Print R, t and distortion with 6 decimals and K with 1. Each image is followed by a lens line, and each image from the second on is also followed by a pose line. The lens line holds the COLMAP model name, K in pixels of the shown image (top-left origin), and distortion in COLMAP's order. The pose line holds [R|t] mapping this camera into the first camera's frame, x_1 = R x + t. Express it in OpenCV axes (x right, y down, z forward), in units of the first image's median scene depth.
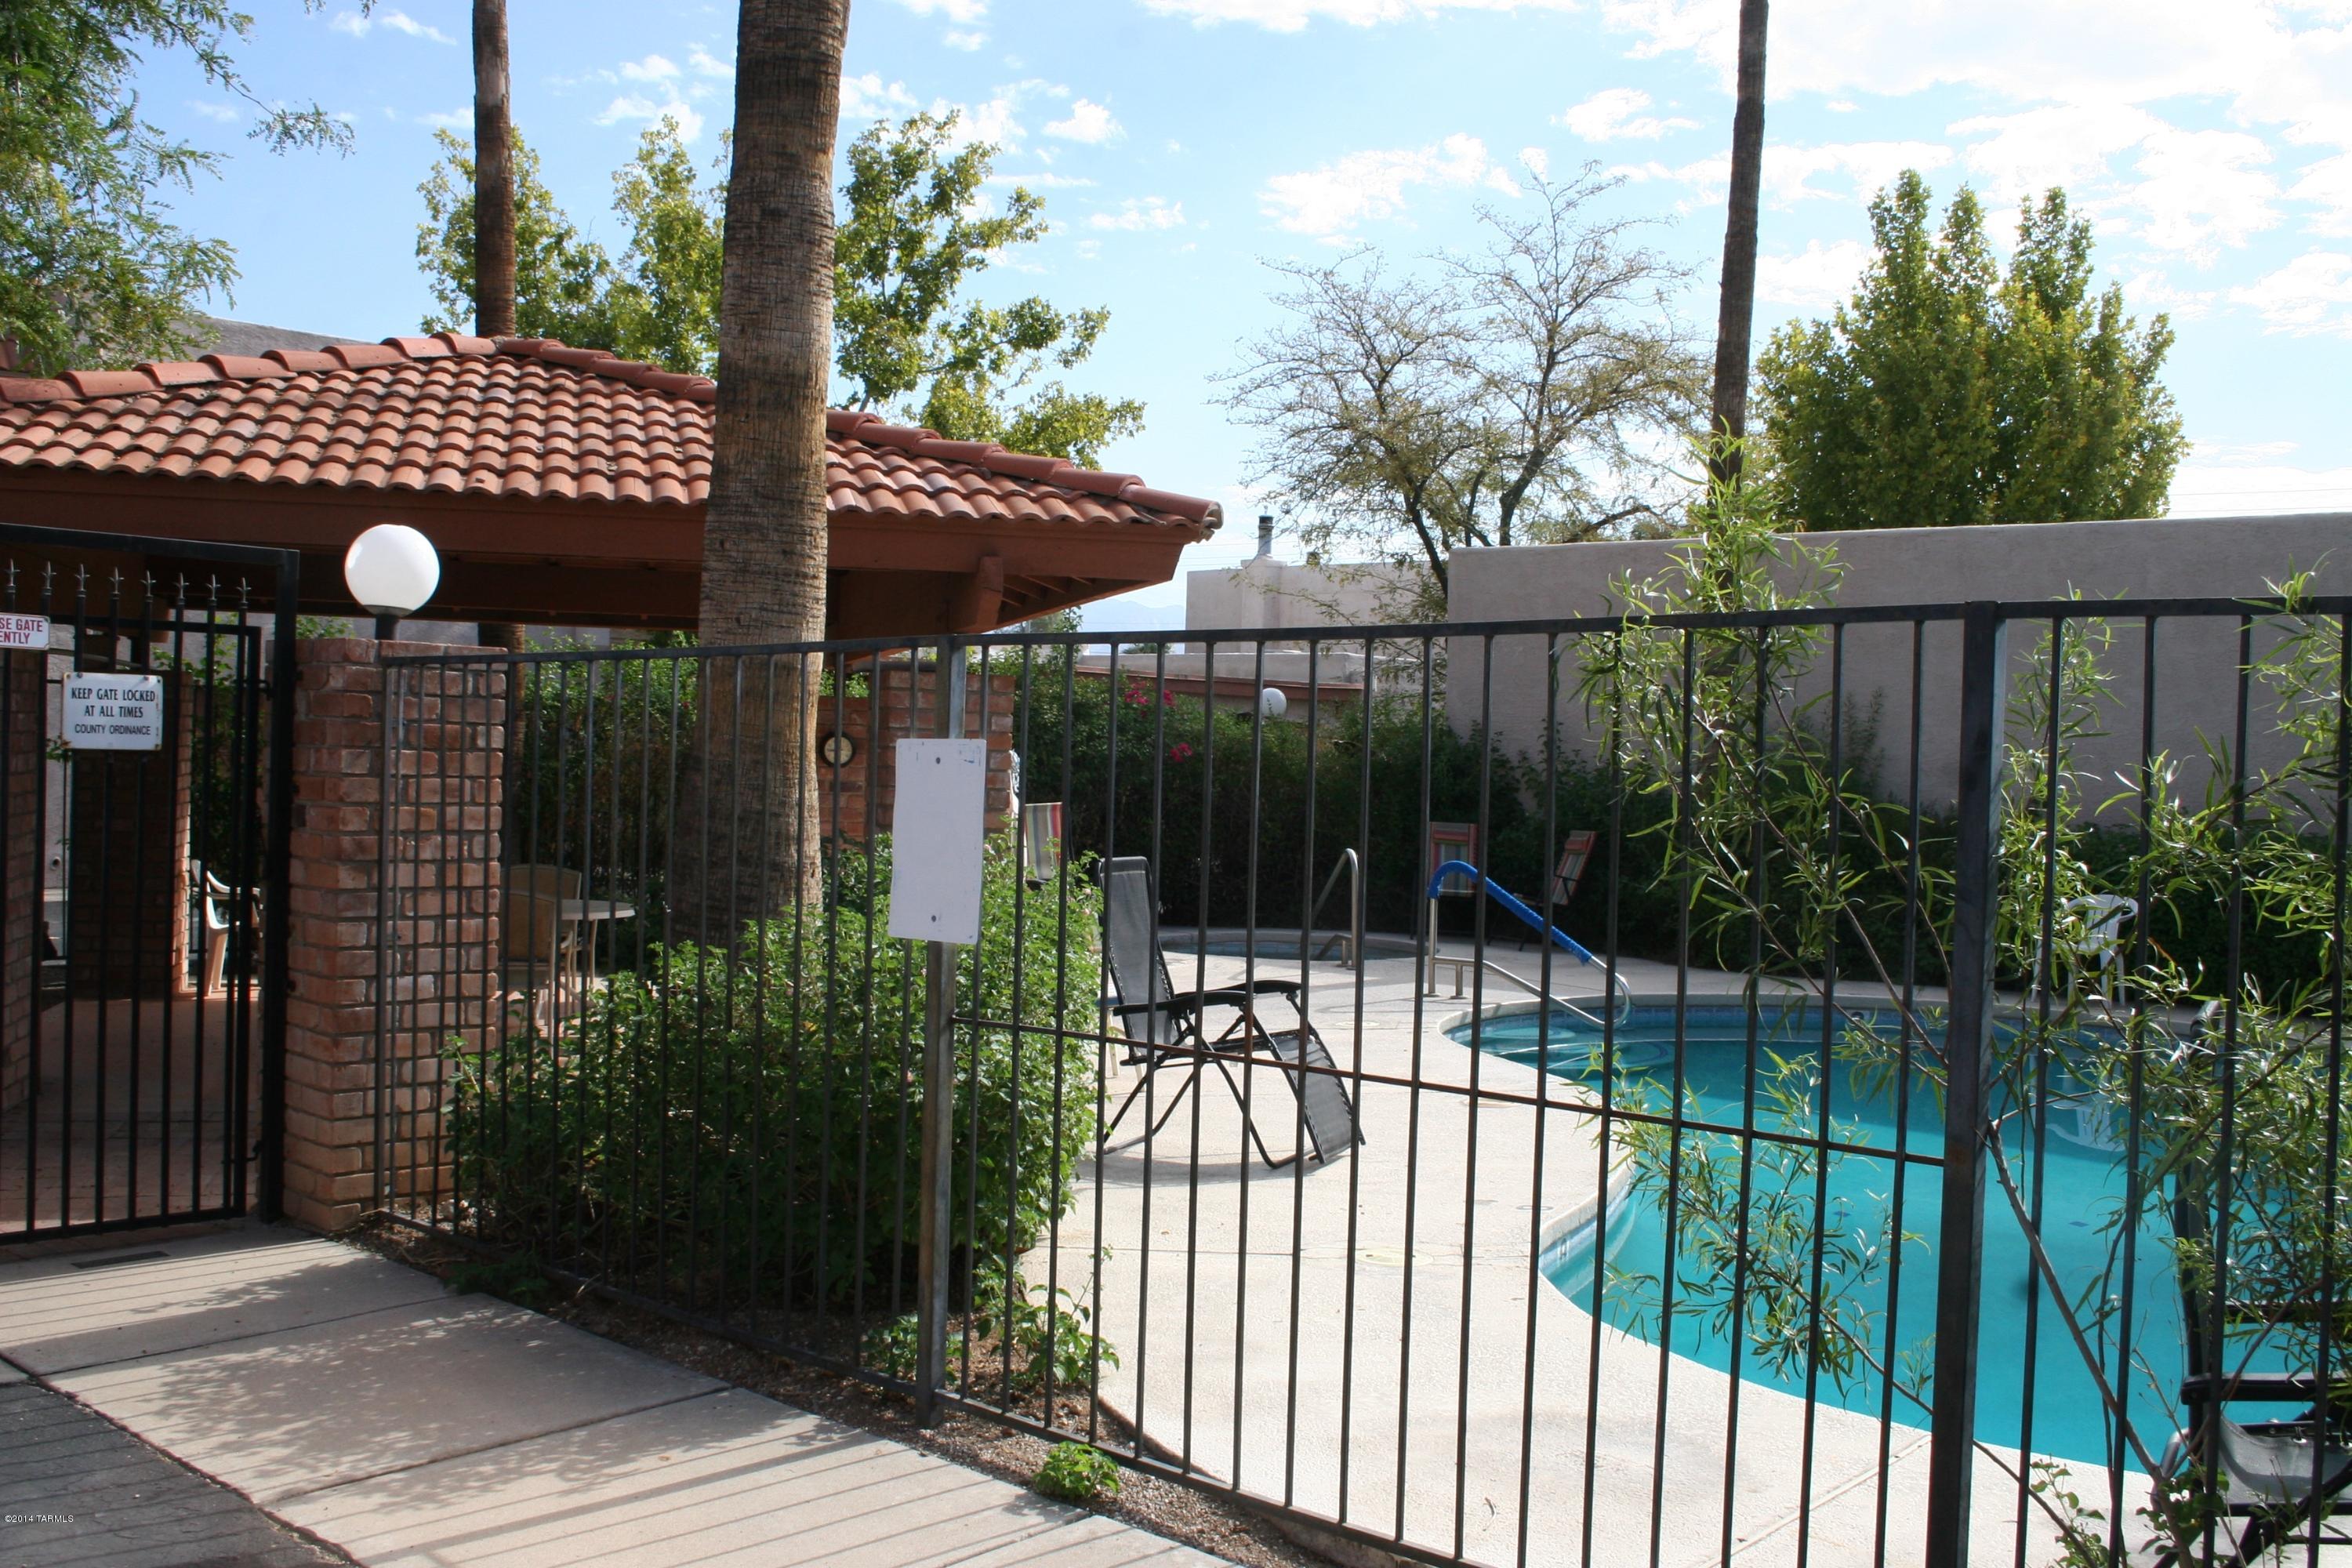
lens RADIAL K [[2269.0, 0, 1140.8], [0, 2269.0, 779.5], [0, 0, 1]] dist [-0.116629, 0.114203]
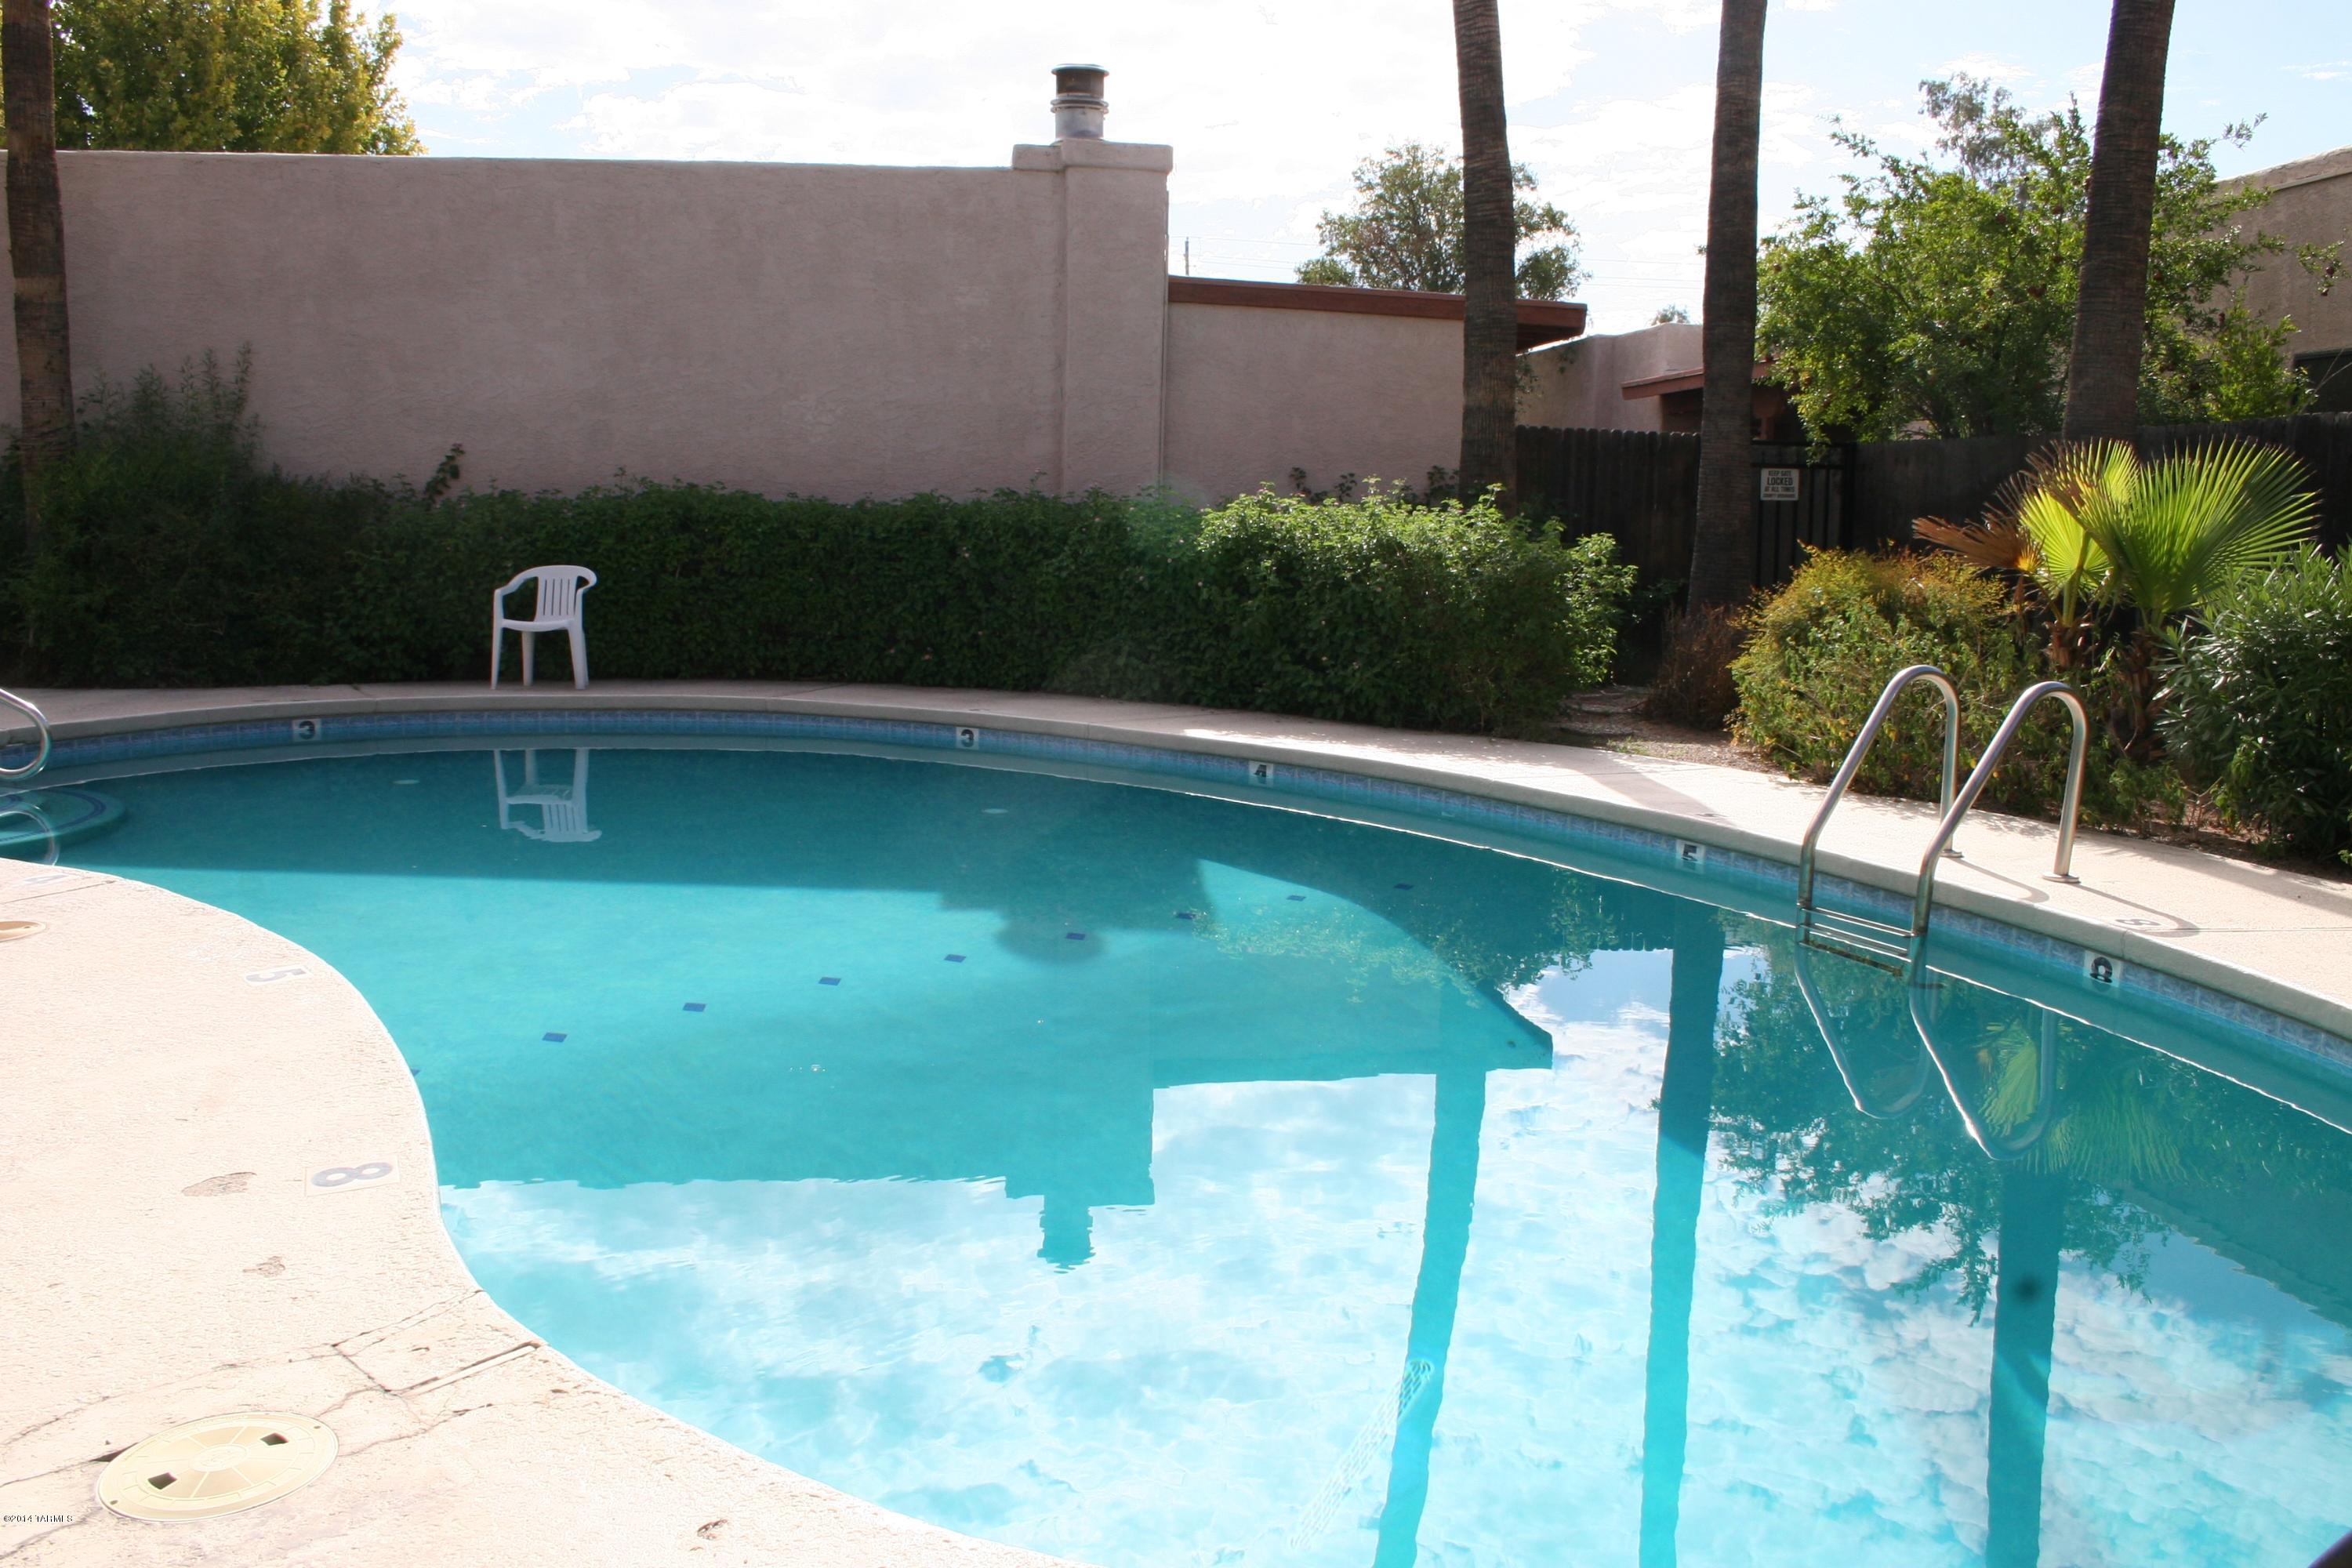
lens RADIAL K [[1932.2, 0, 1156.0], [0, 1932.2, 793.4], [0, 0, 1]] dist [-0.155842, 0.133120]
pose [[0.645271, -0.130900, 0.752656, -0.001516], [0.014800, 0.987168, 0.158997, 0.011991], [-0.763810, -0.091457, 0.638928, 0.160135]]
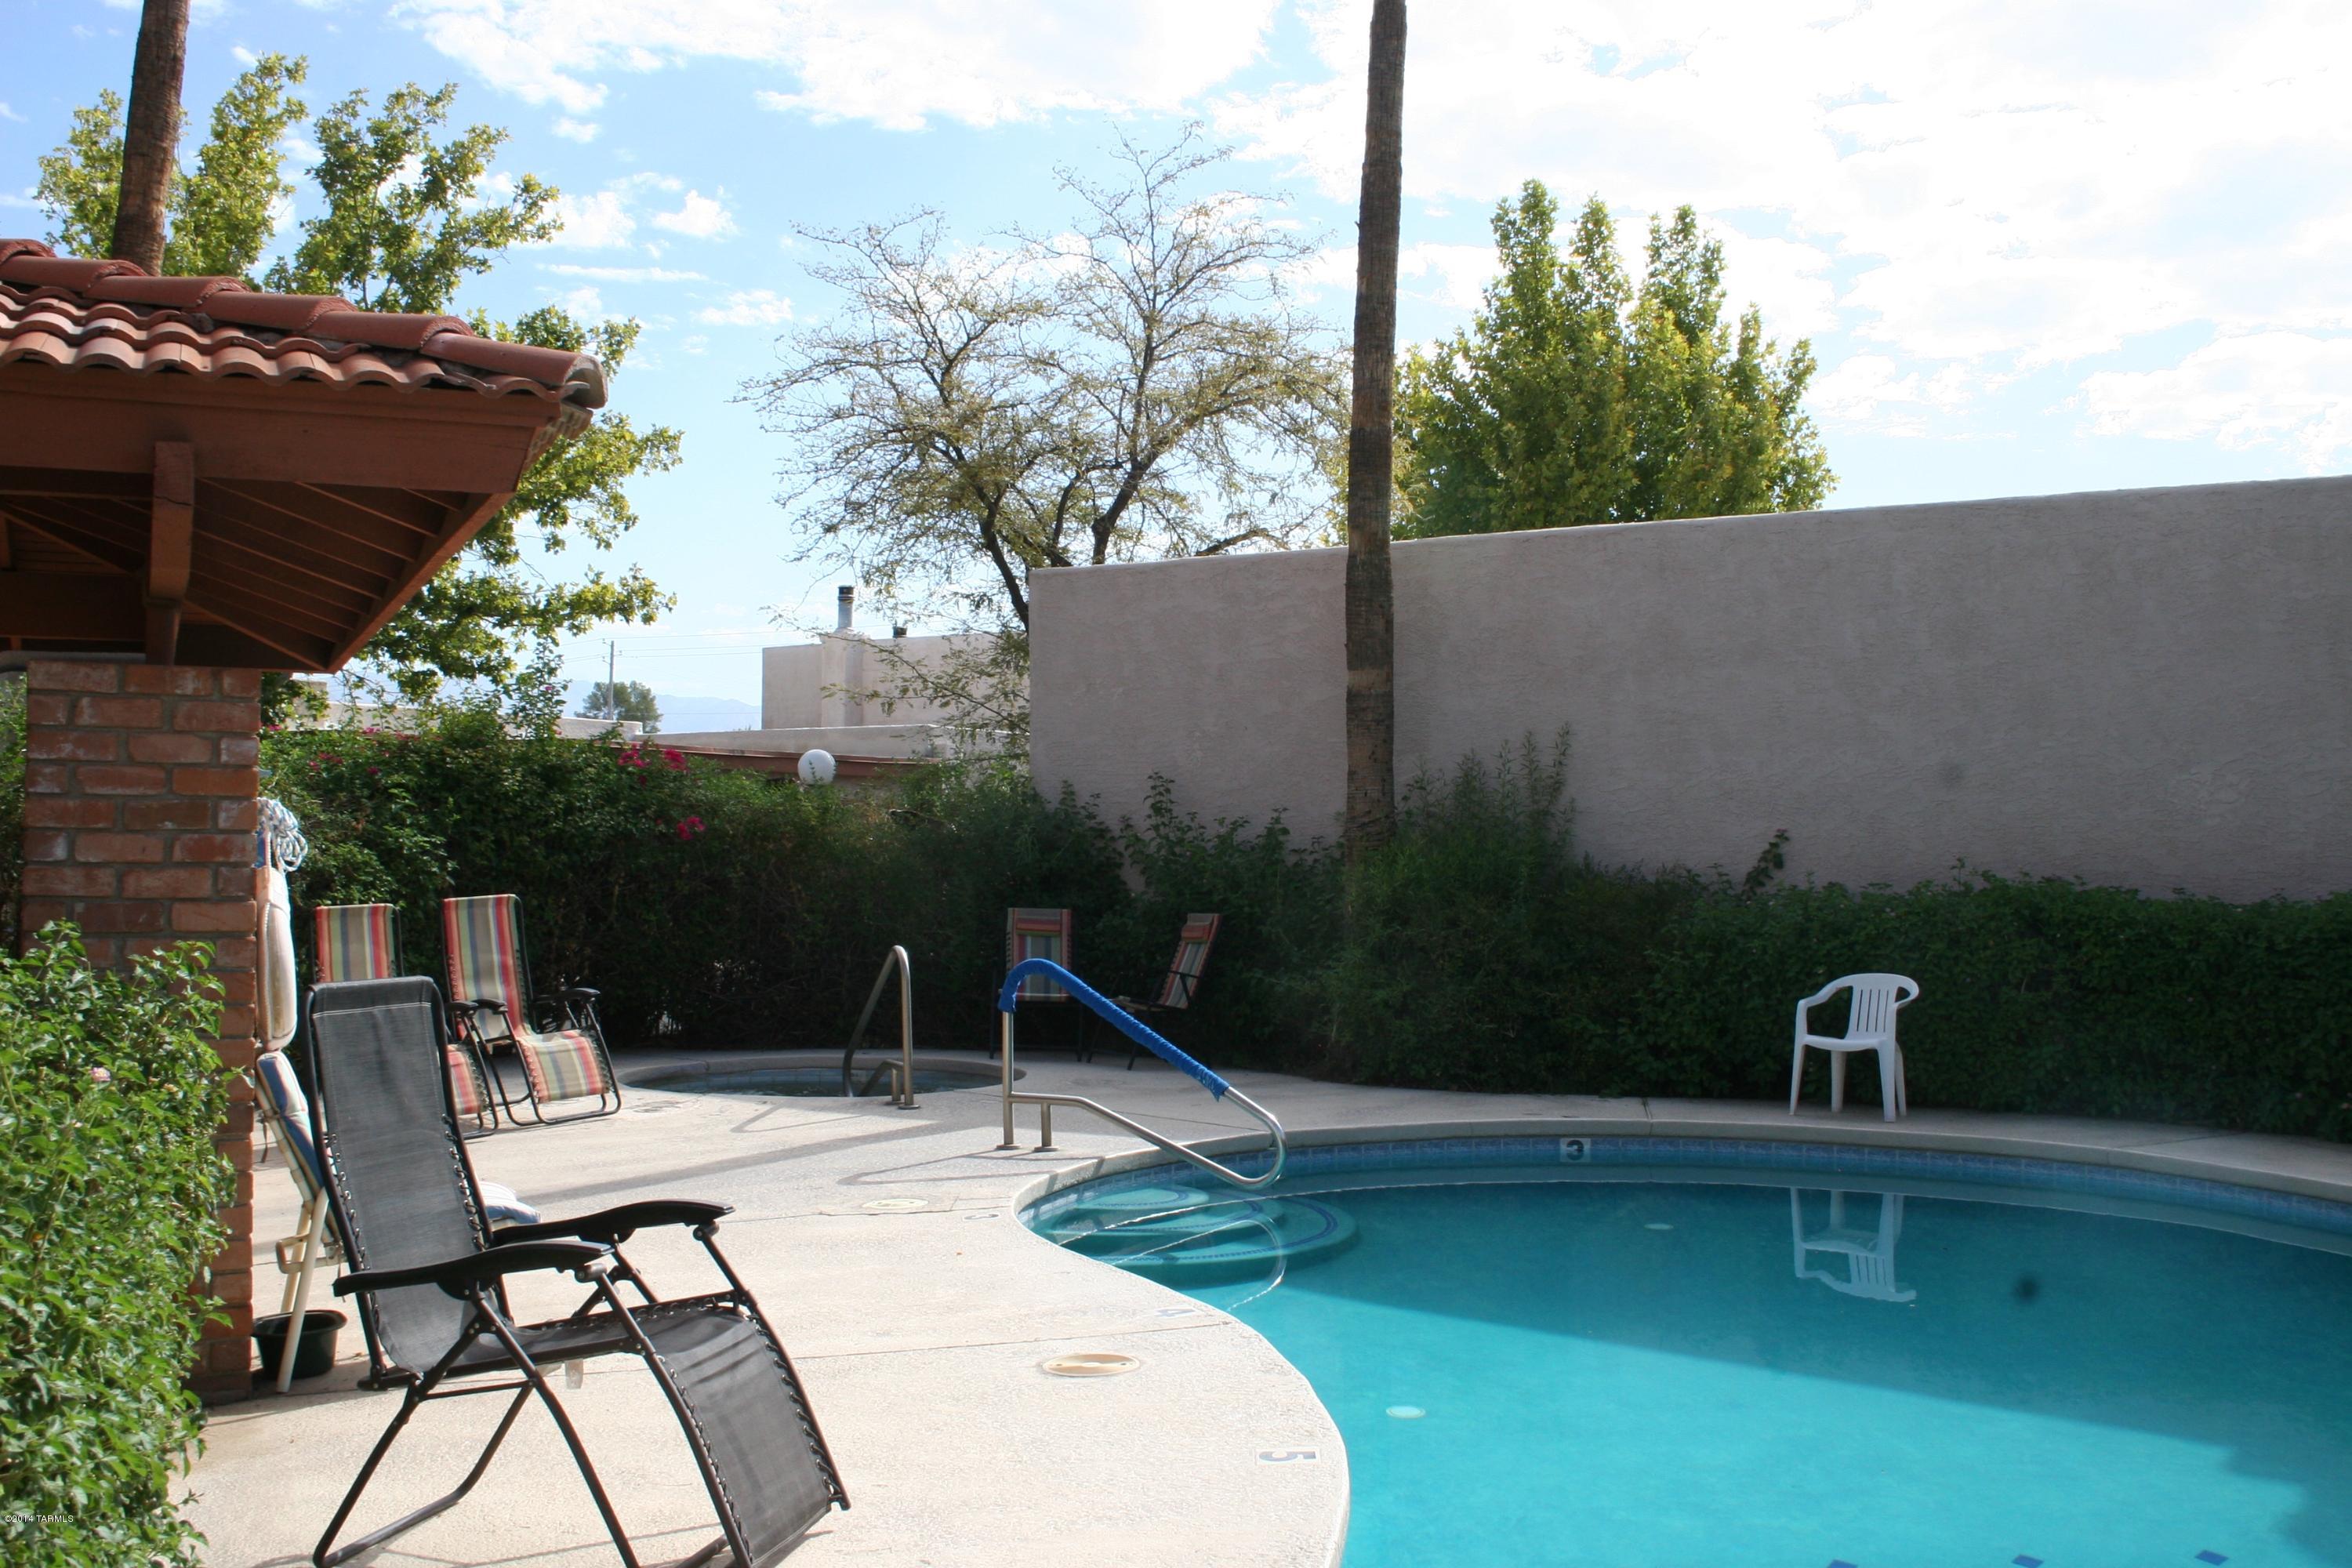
lens RADIAL K [[2269.0, 0, 1140.8], [0, 2269.0, 779.5], [0, 0, 1]] dist [-0.116629, 0.114203]
pose [[0.984712, -0.018424, 0.173211, 0.023636], [0.025600, 0.998900, -0.039283, 0.003930], [-0.172297, 0.043117, 0.984101, 0.138645]]
